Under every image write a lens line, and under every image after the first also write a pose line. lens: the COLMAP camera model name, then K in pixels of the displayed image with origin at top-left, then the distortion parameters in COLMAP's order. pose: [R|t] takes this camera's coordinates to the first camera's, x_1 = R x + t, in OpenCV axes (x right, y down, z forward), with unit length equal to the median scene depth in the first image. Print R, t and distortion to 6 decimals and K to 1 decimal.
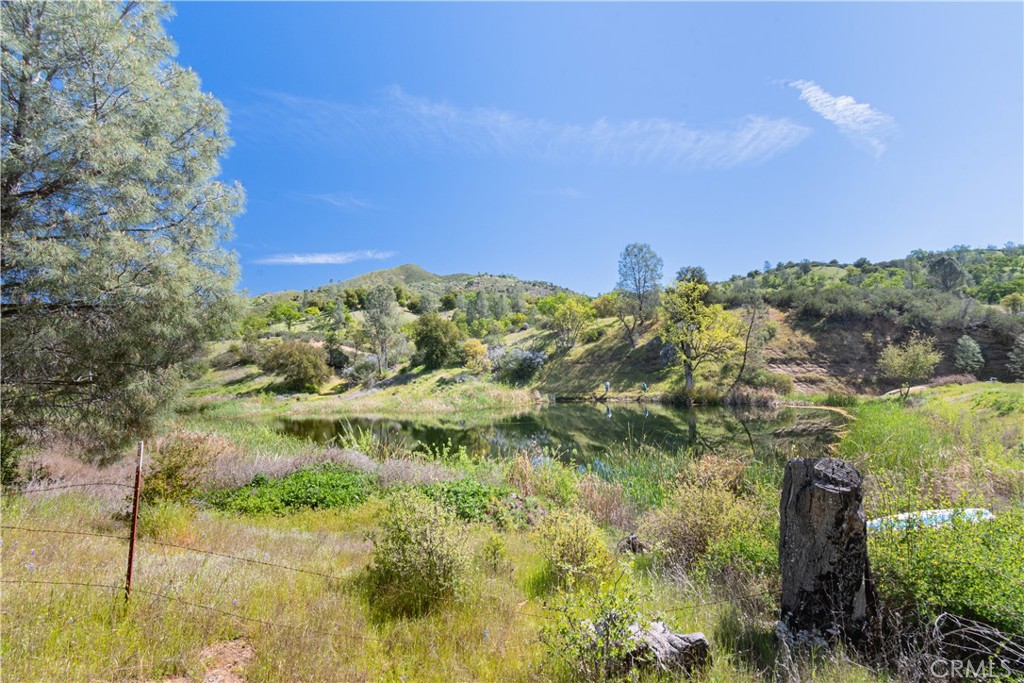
lens RADIAL K [[443.6, 0, 506.0], [0, 443.6, 330.3], [0, 0, 1]] dist [-0.000318, 0.000065]
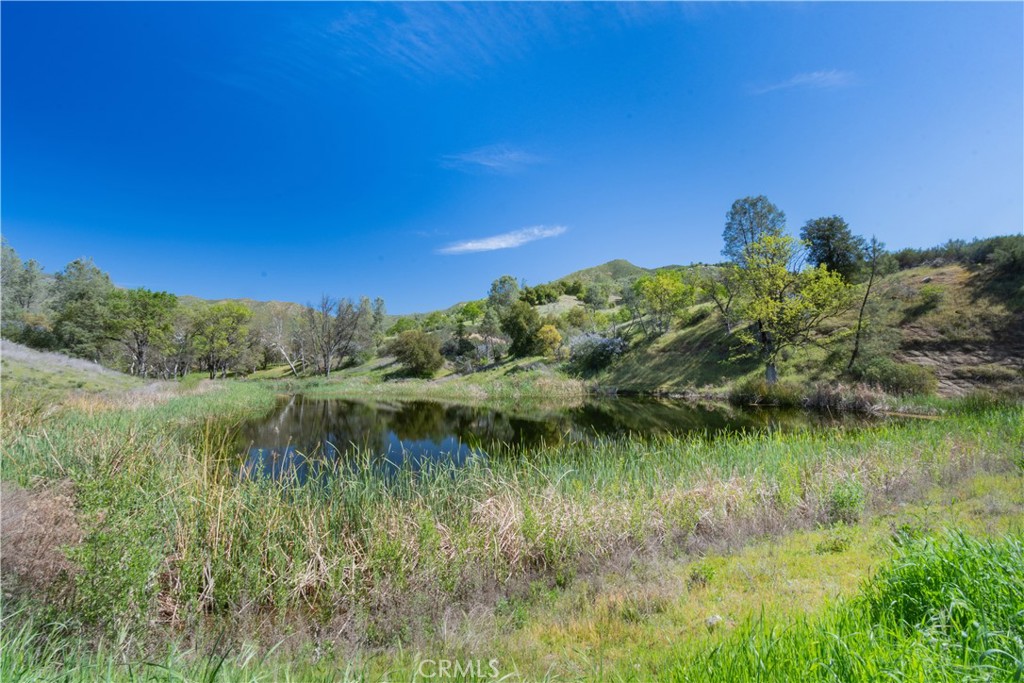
lens RADIAL K [[443.6, 0, 520.0], [0, 443.6, 340.0], [0, 0, 1]] dist [-0.000318, 0.000065]
pose [[0.902712, -0.005851, -0.430206, 0.270267], [0.018696, 0.999496, 0.025637, 0.025442], [0.429839, -0.031186, 0.902367, 0.129597]]
